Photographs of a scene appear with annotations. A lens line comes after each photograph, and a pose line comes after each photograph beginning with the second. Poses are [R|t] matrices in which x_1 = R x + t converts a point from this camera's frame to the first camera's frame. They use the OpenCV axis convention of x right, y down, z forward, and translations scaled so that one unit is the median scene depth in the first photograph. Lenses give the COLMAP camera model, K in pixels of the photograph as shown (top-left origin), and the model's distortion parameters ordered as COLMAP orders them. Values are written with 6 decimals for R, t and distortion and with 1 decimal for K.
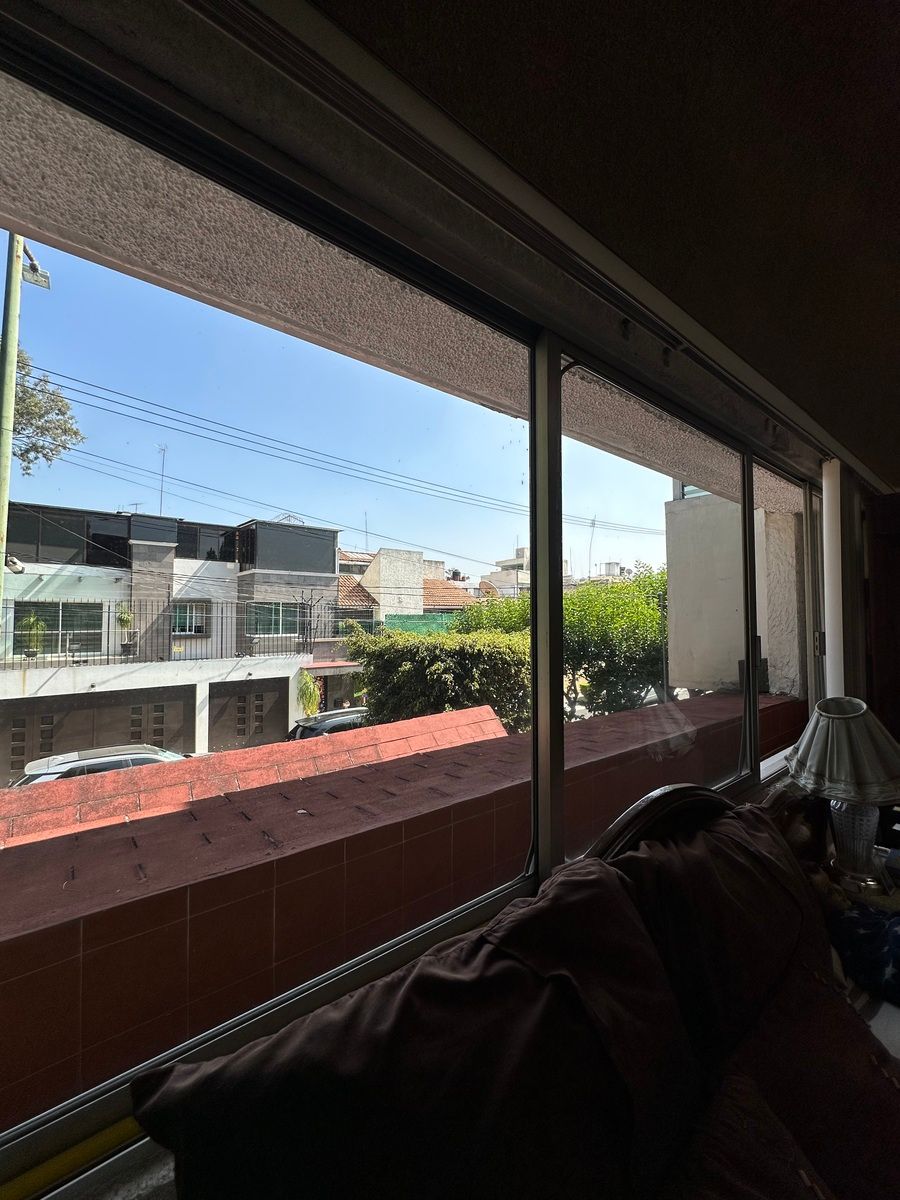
lens RADIAL K [[479.4, 0, 450.6], [0, 479.4, 601.7], [0, 0, 1]] dist [-0.003690, 0.000467]
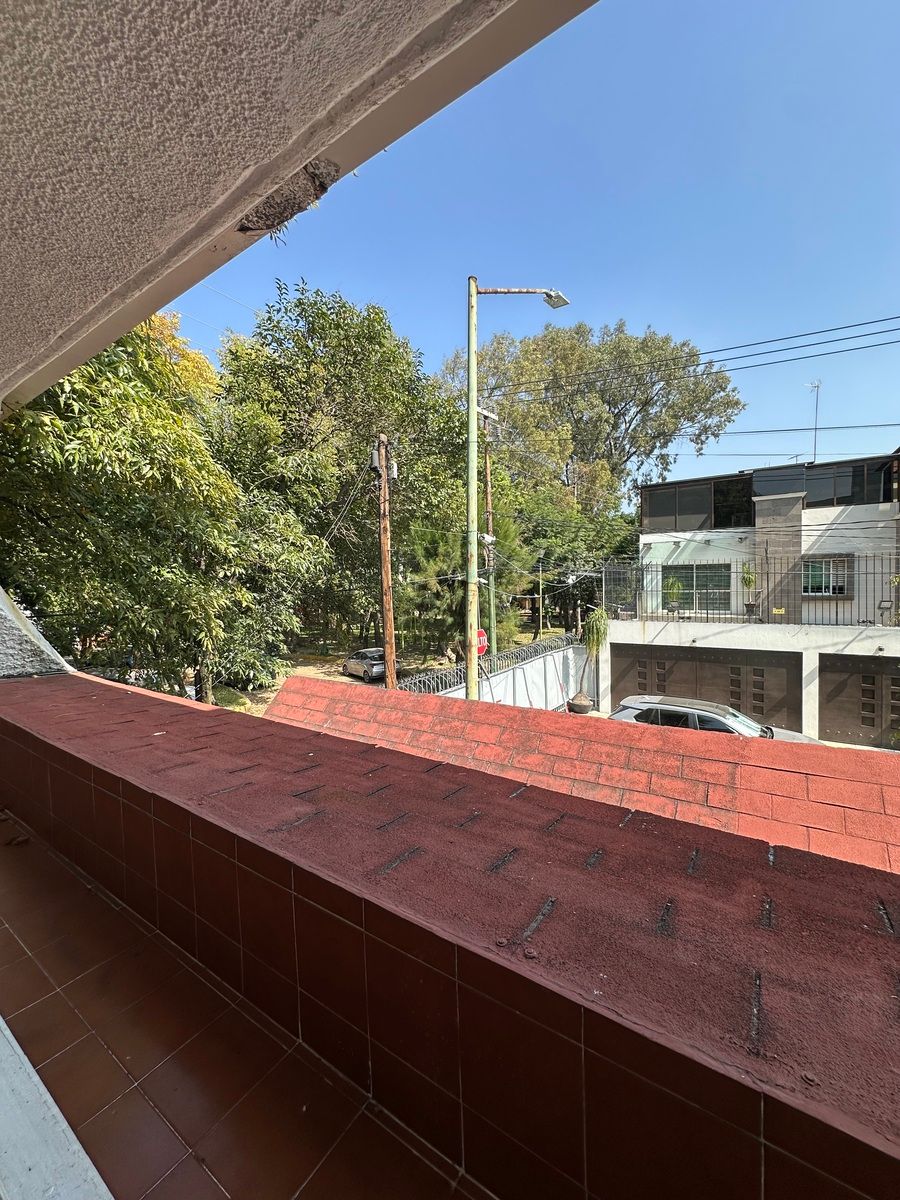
lens RADIAL K [[479.4, 0, 450.4], [0, 479.4, 600.3], [0, 0, 1]] dist [-0.003690, 0.000467]
pose [[0.291038, 0.026708, -0.956339, 0.090307], [0.048997, 0.997882, 0.042780, 0.008323], [0.955456, -0.059308, 0.289113, 0.120397]]
